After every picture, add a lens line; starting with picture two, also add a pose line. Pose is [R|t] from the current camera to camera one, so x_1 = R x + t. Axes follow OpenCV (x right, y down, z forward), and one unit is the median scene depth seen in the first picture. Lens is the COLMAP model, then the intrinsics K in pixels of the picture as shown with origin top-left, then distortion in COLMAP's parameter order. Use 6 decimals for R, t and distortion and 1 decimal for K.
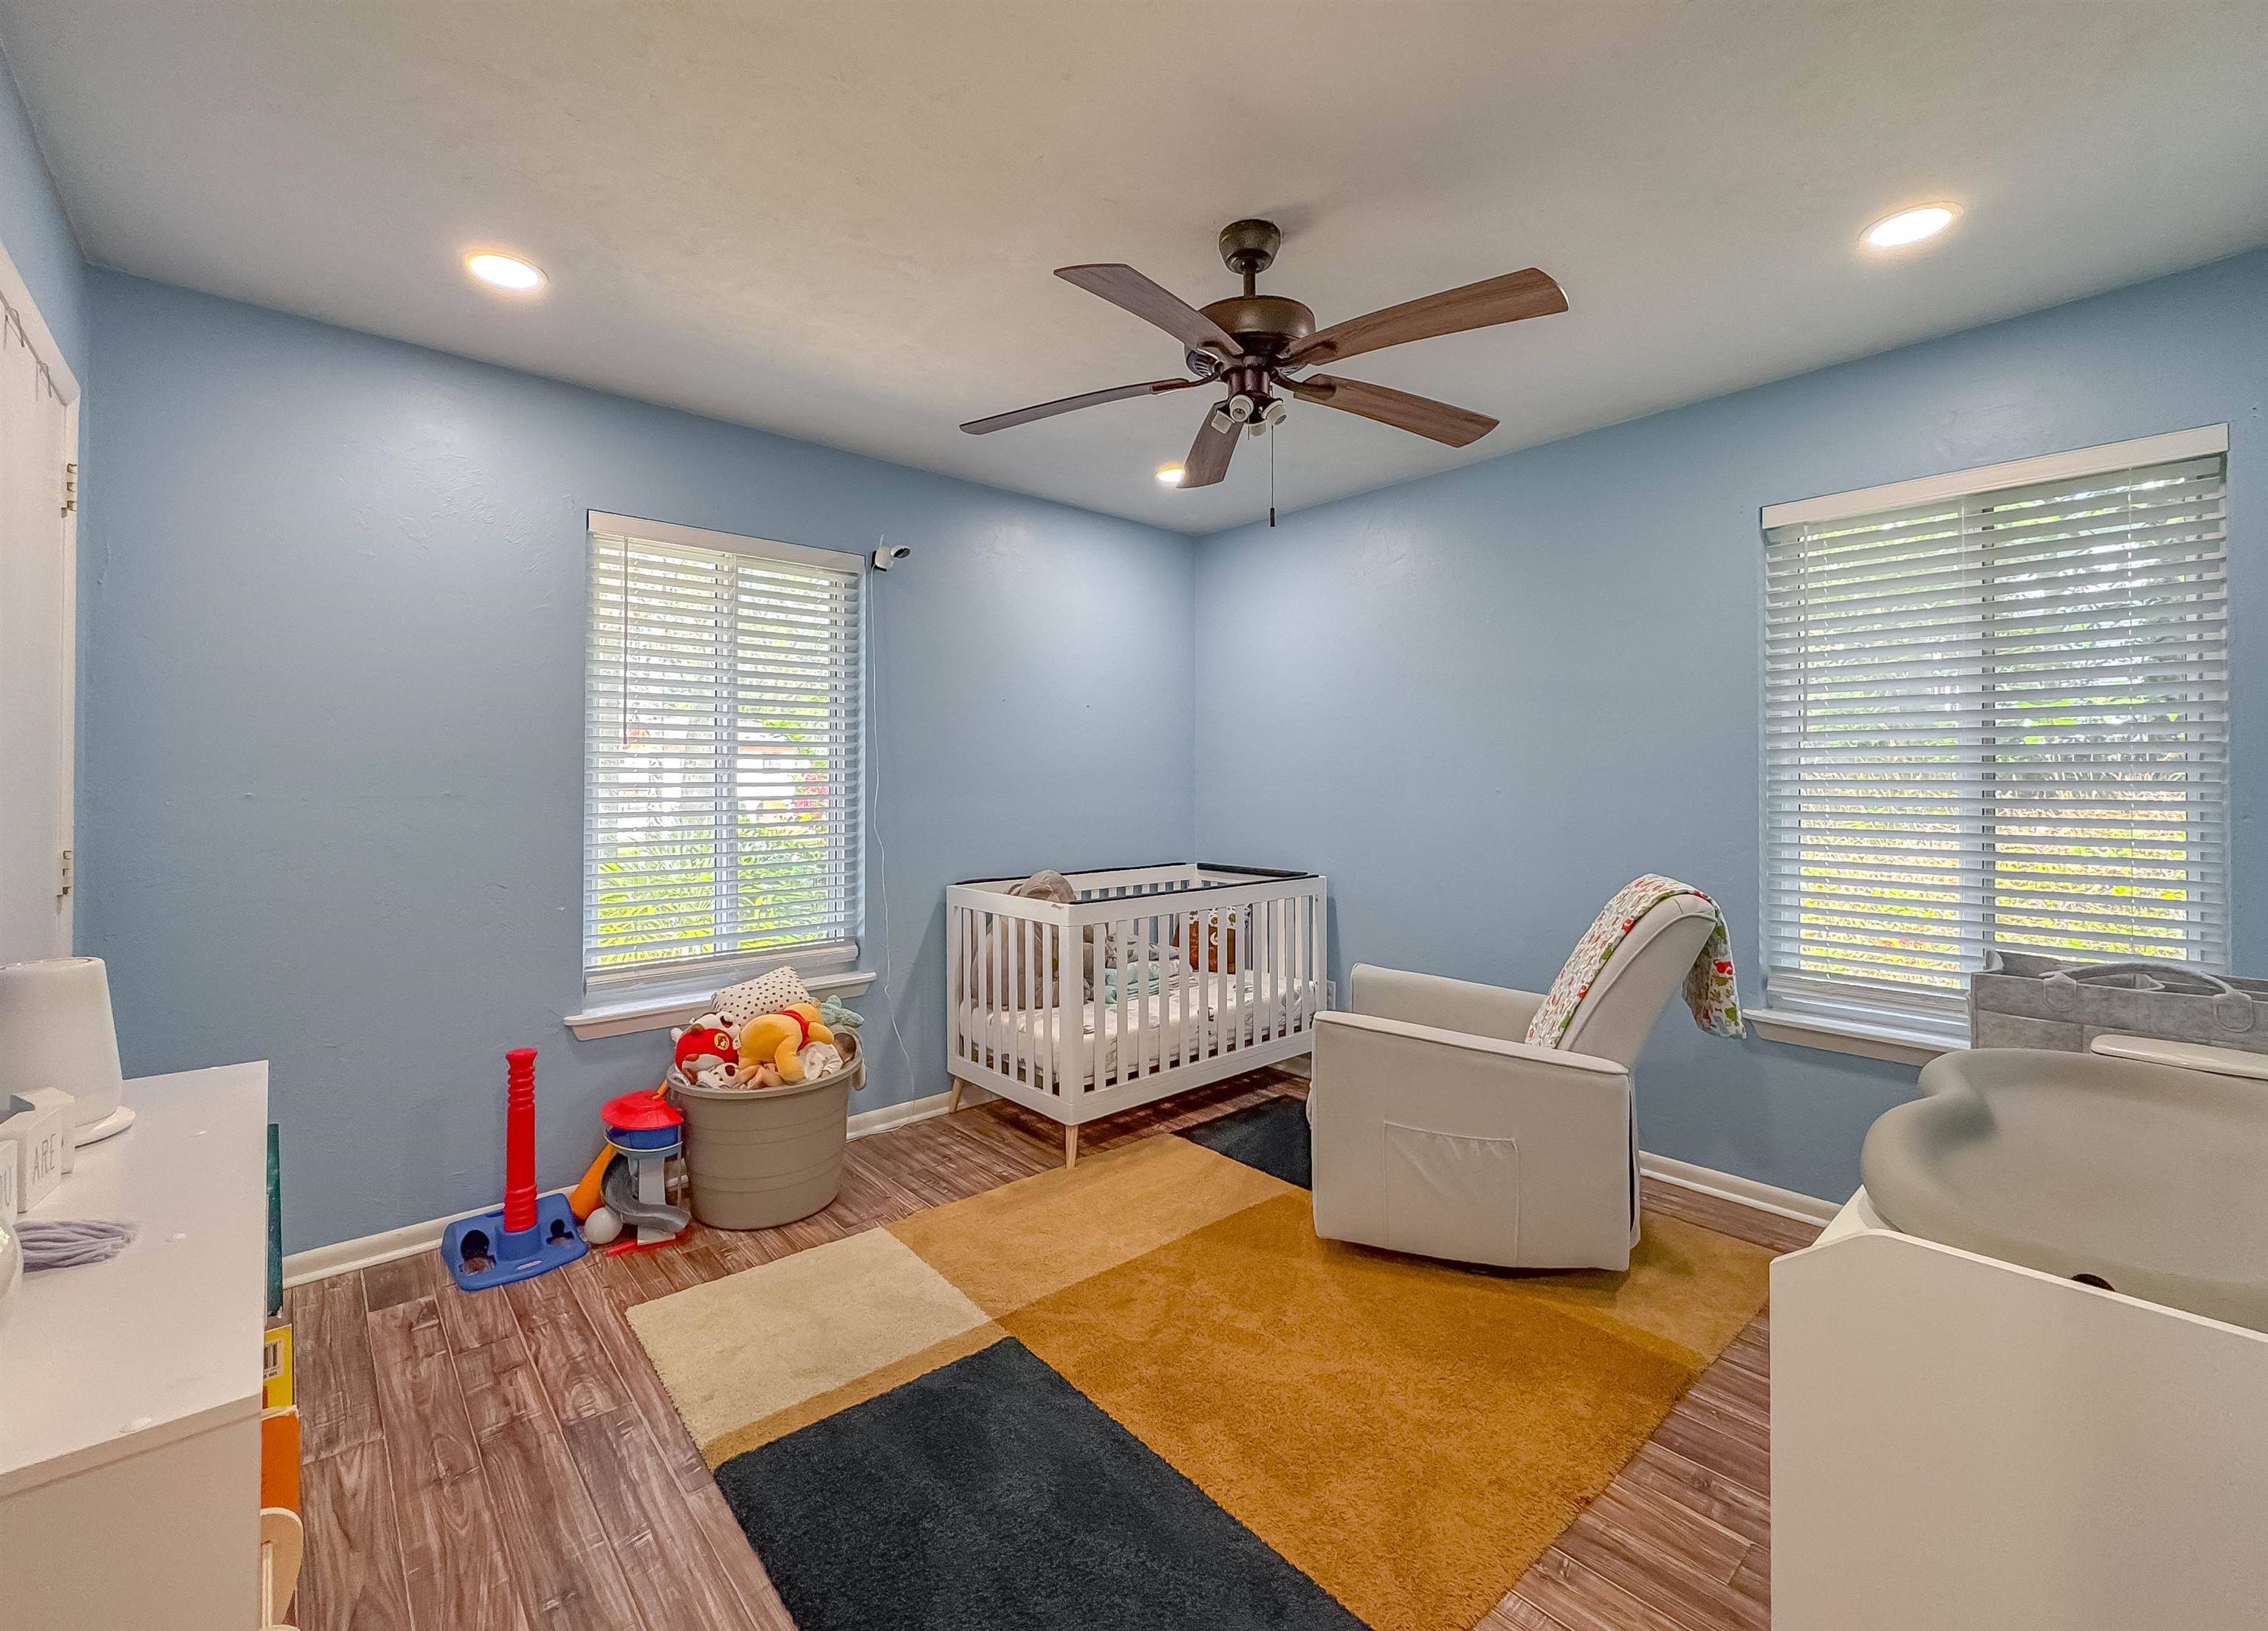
lens RADIAL K [[934.6, 0, 1109.9], [0, 934.6, 780.1], [0, 0, 1]] dist [0.001069, 0.000000]
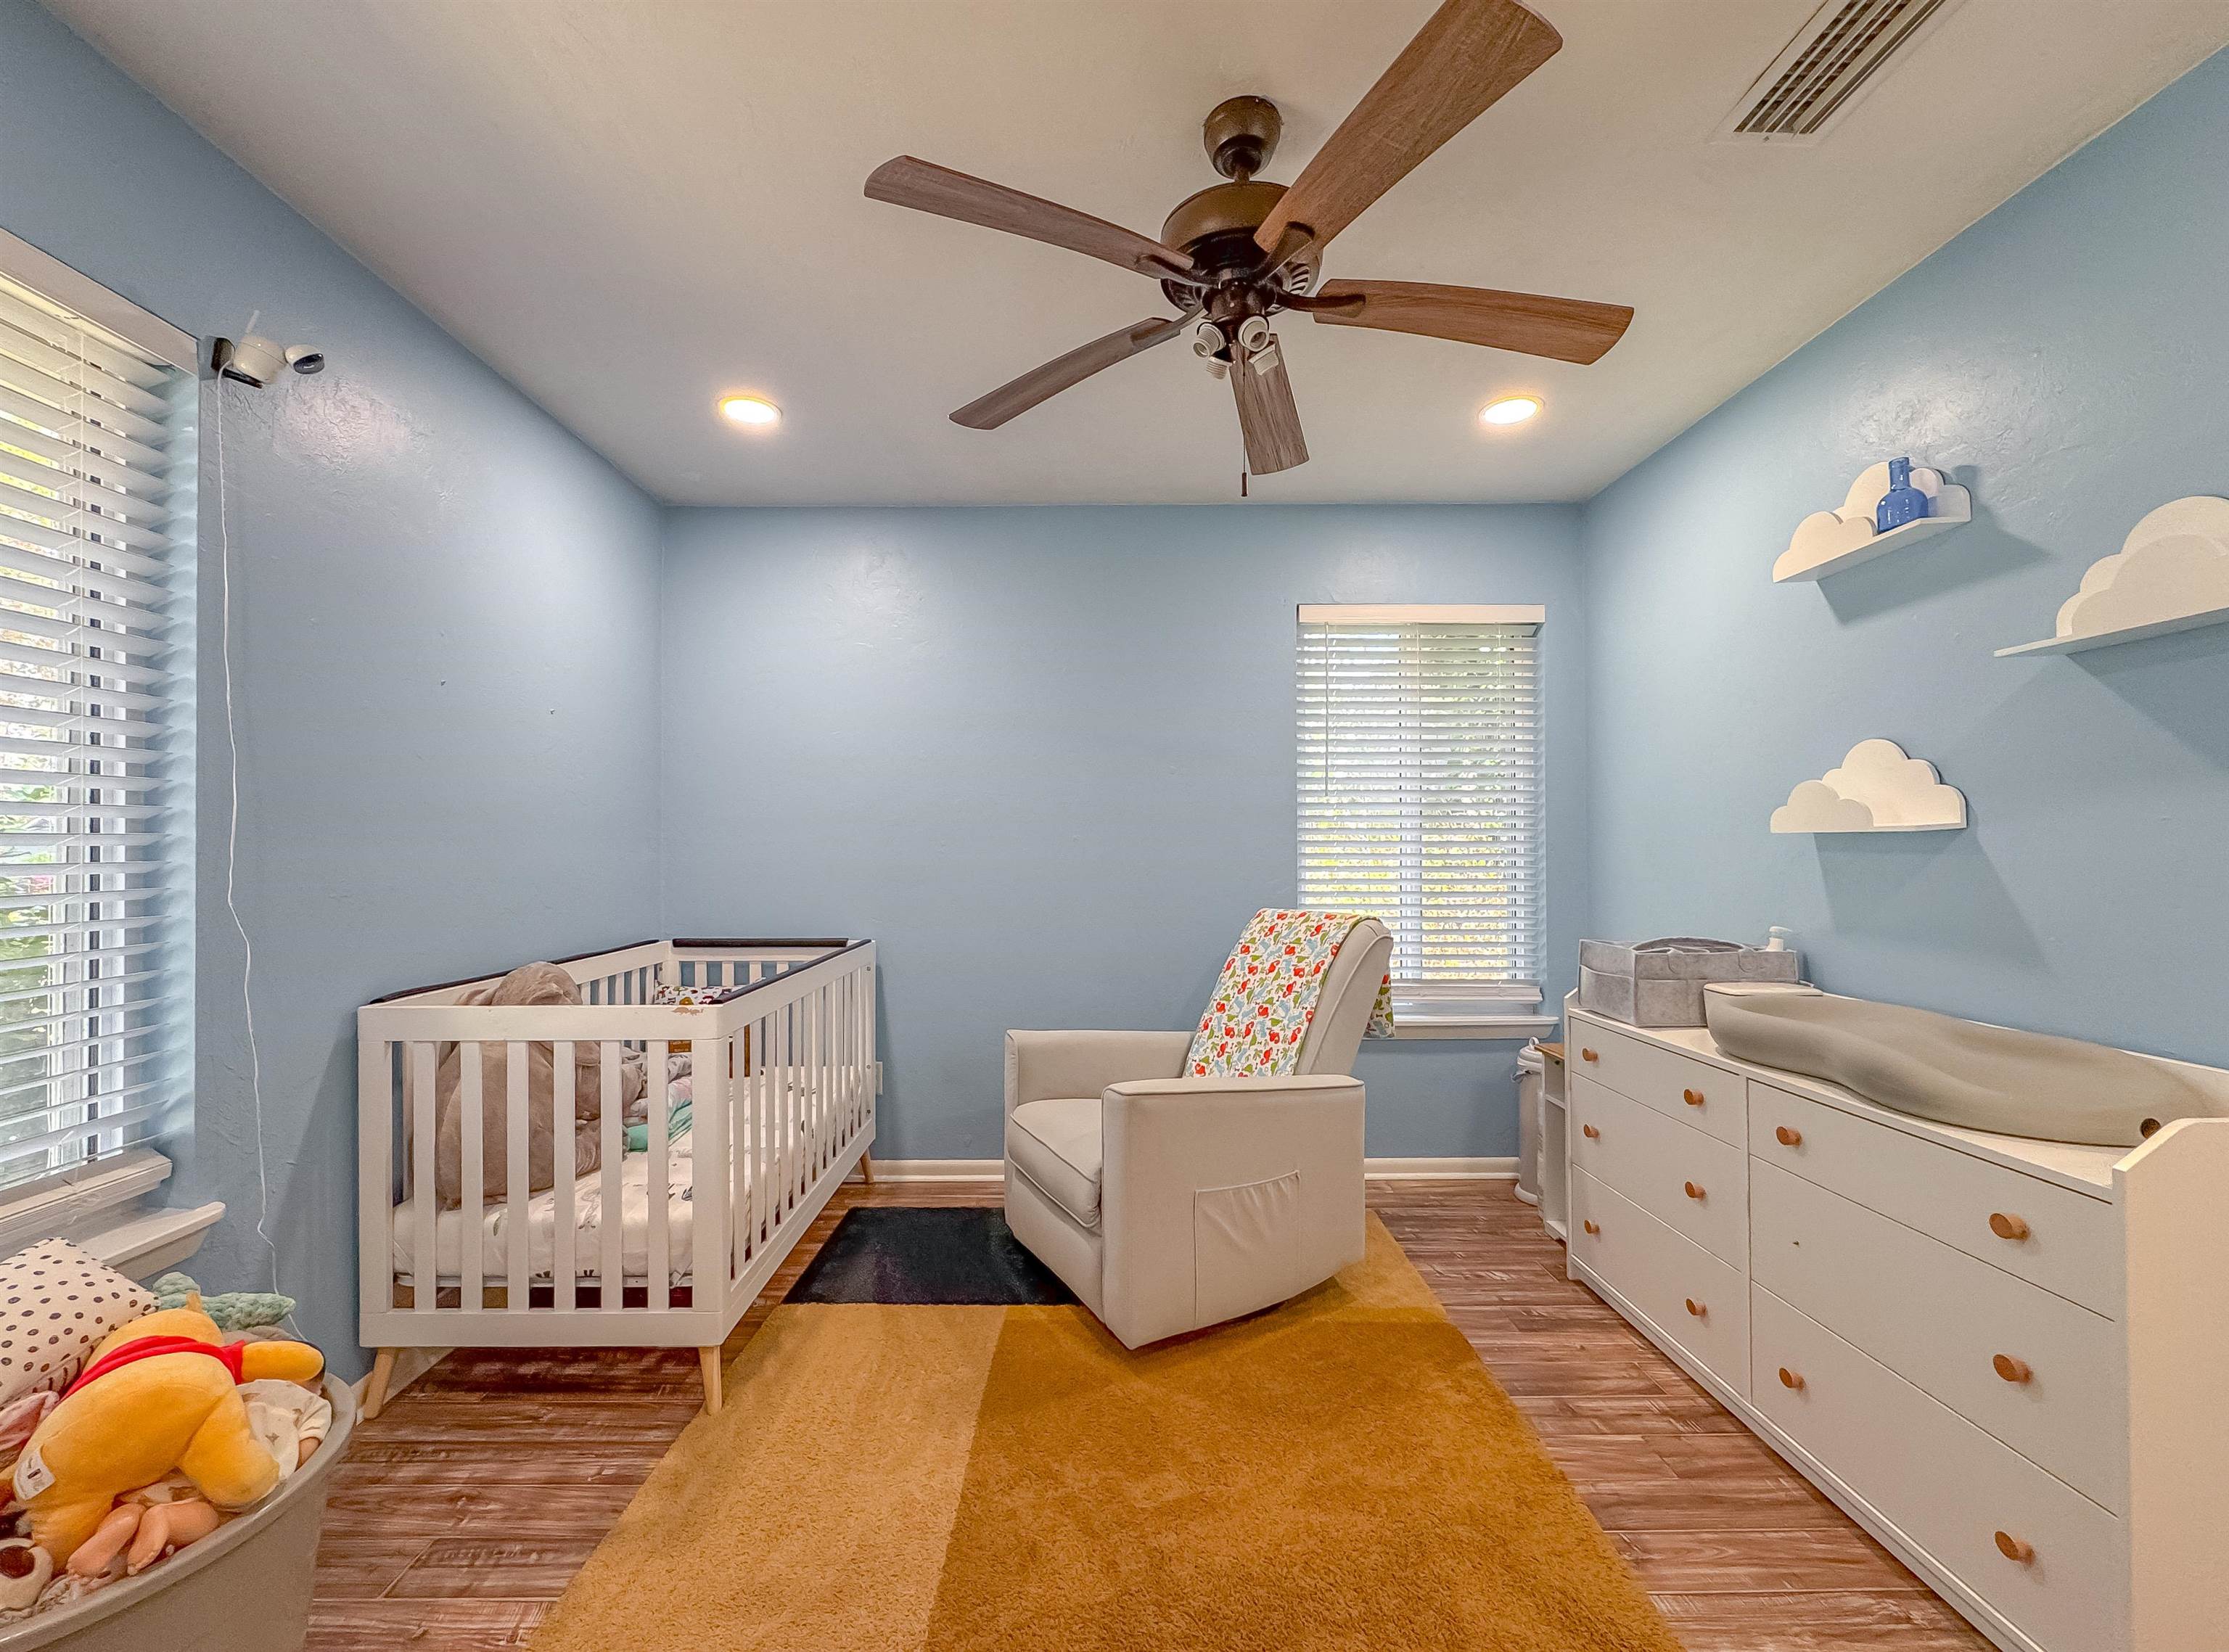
lens RADIAL K [[913.9, 0, 1087.3], [0, 913.9, 846.8], [0, 0, 1]] dist [-0.000631, 0.000060]
pose [[0.658765, -0.000337, 0.752349, -0.351720], [0.002102, 0.999997, -0.001392, 0.025040], [-0.752346, 0.002498, 0.658763, 0.390145]]
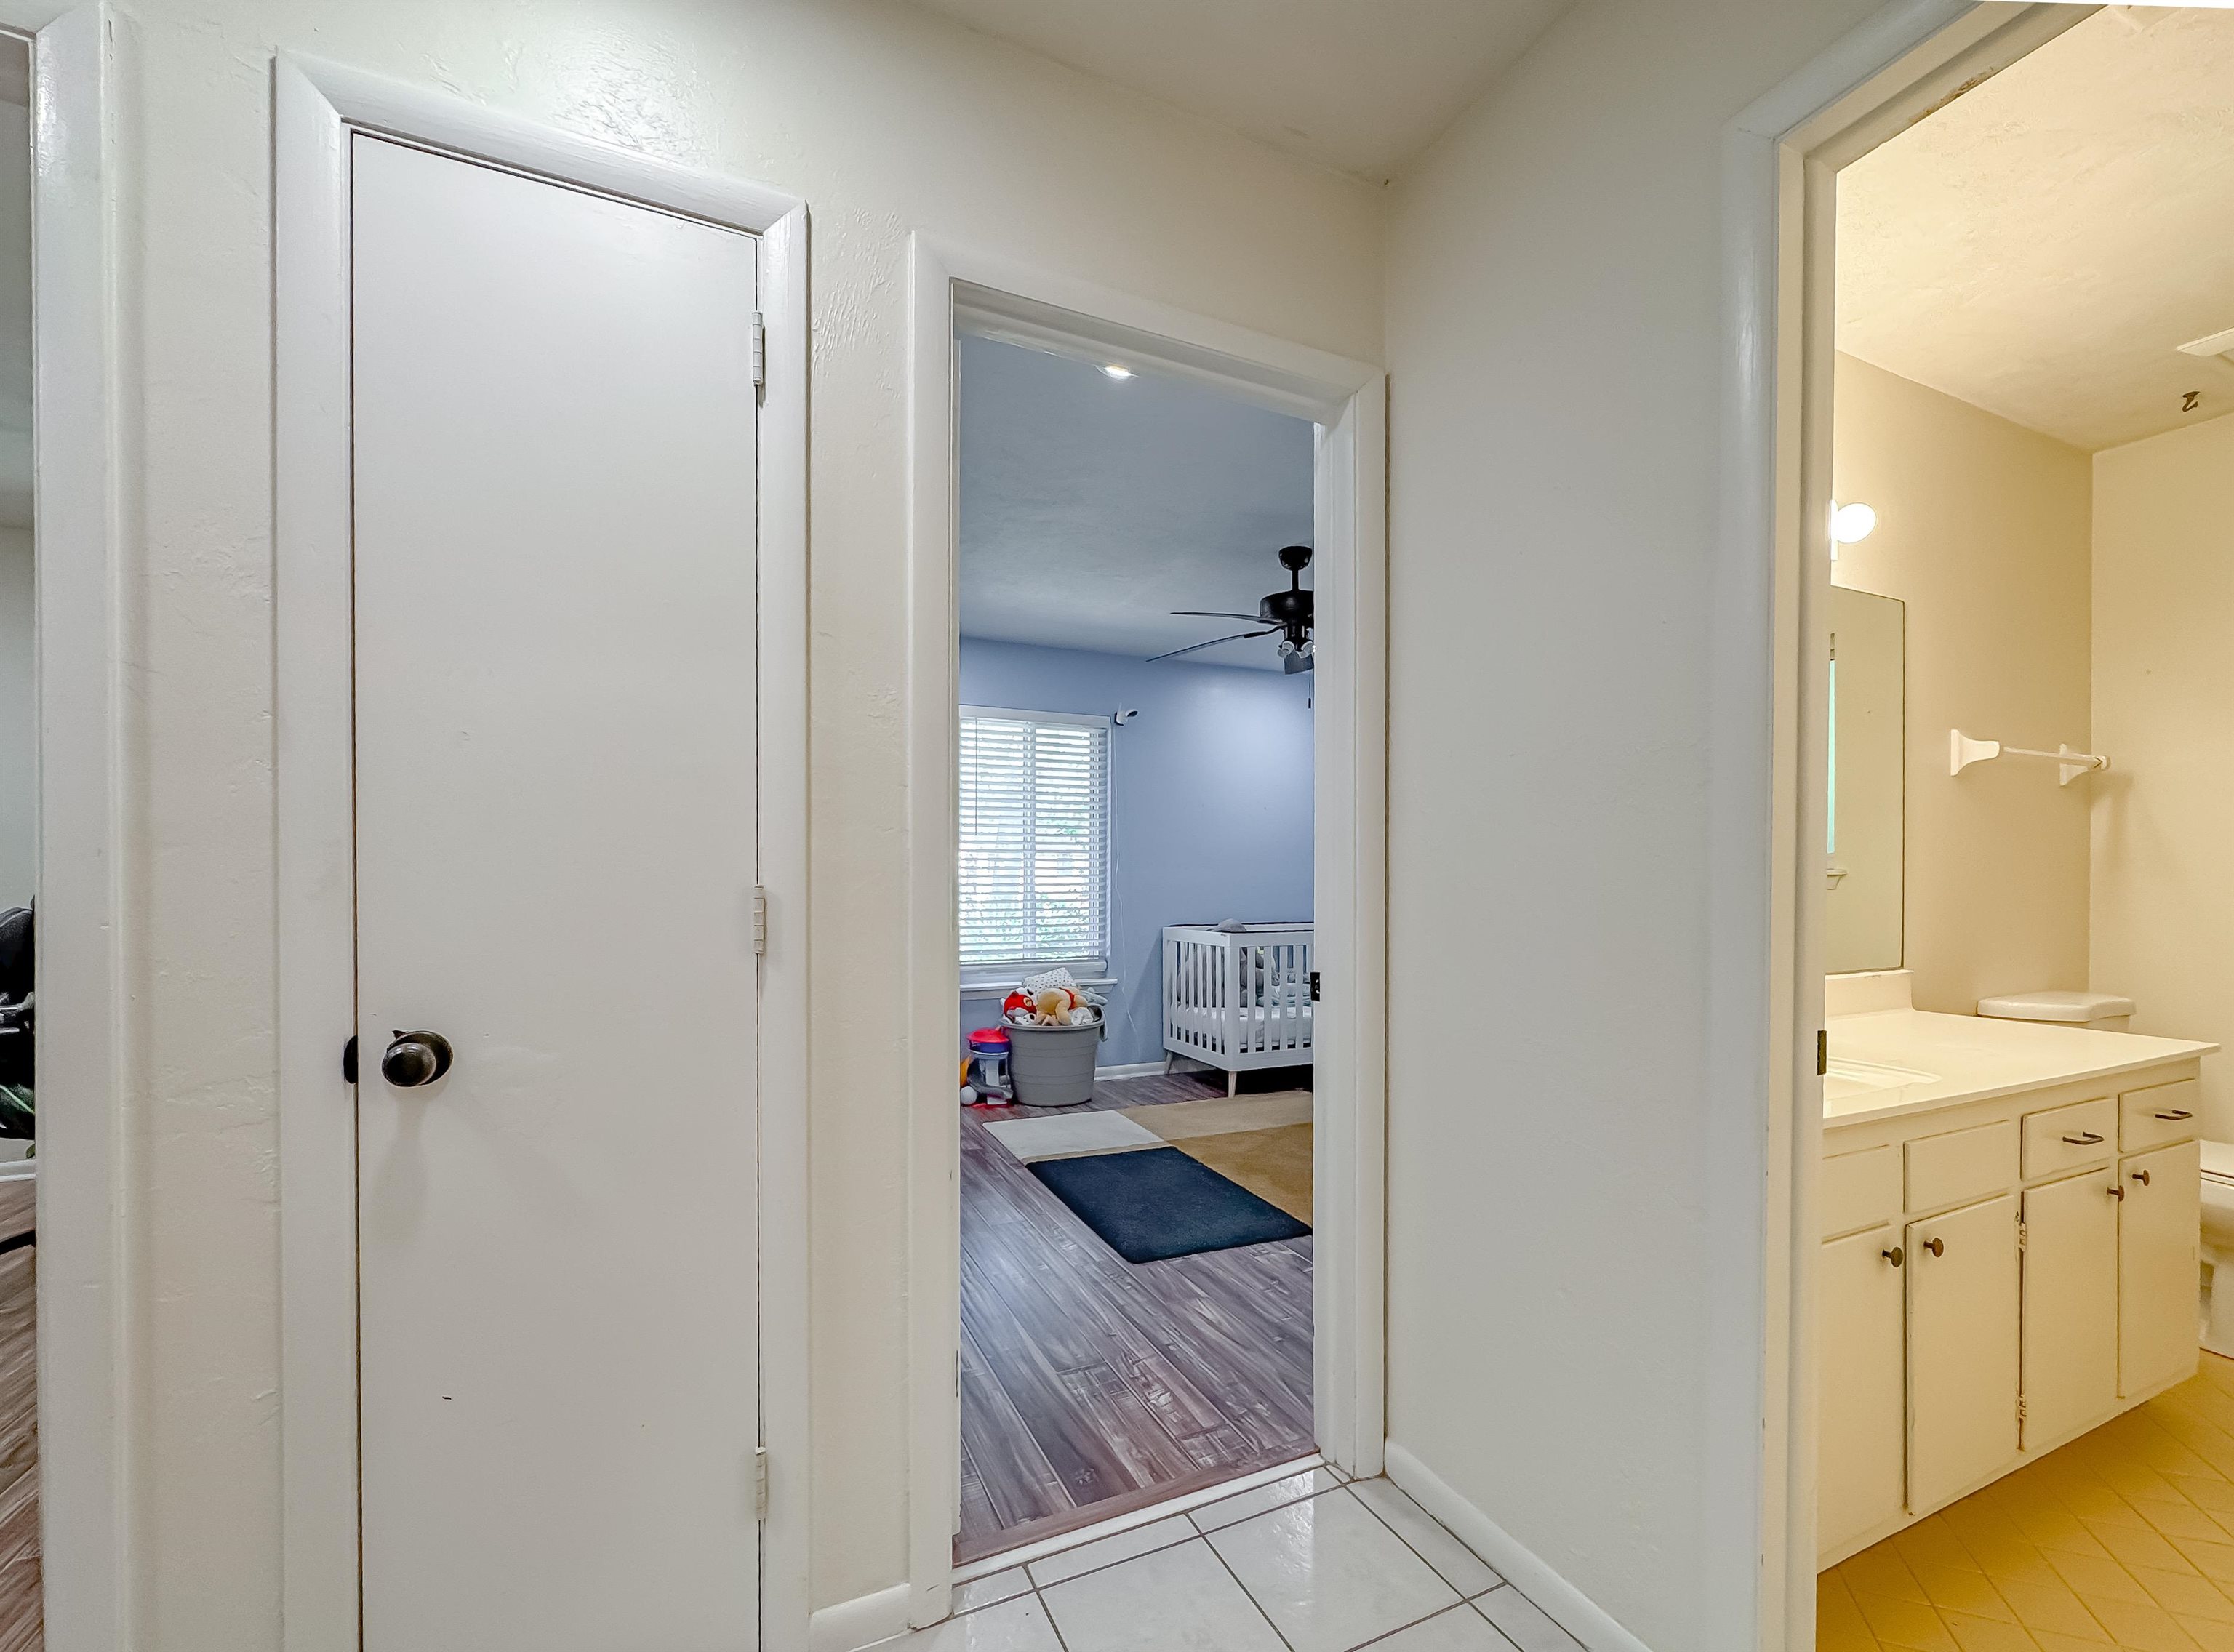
lens RADIAL K [[923.9, 0, 1114.9], [0, 923.9, 892.6], [0, 0, 1]] dist [-0.000859, -0.000124]
pose [[0.957133, 0.004382, -0.289614, 0.226105], [-0.000481, 0.999908, 0.013537, 0.042906], [0.289647, -0.012817, 0.957048, -0.567634]]
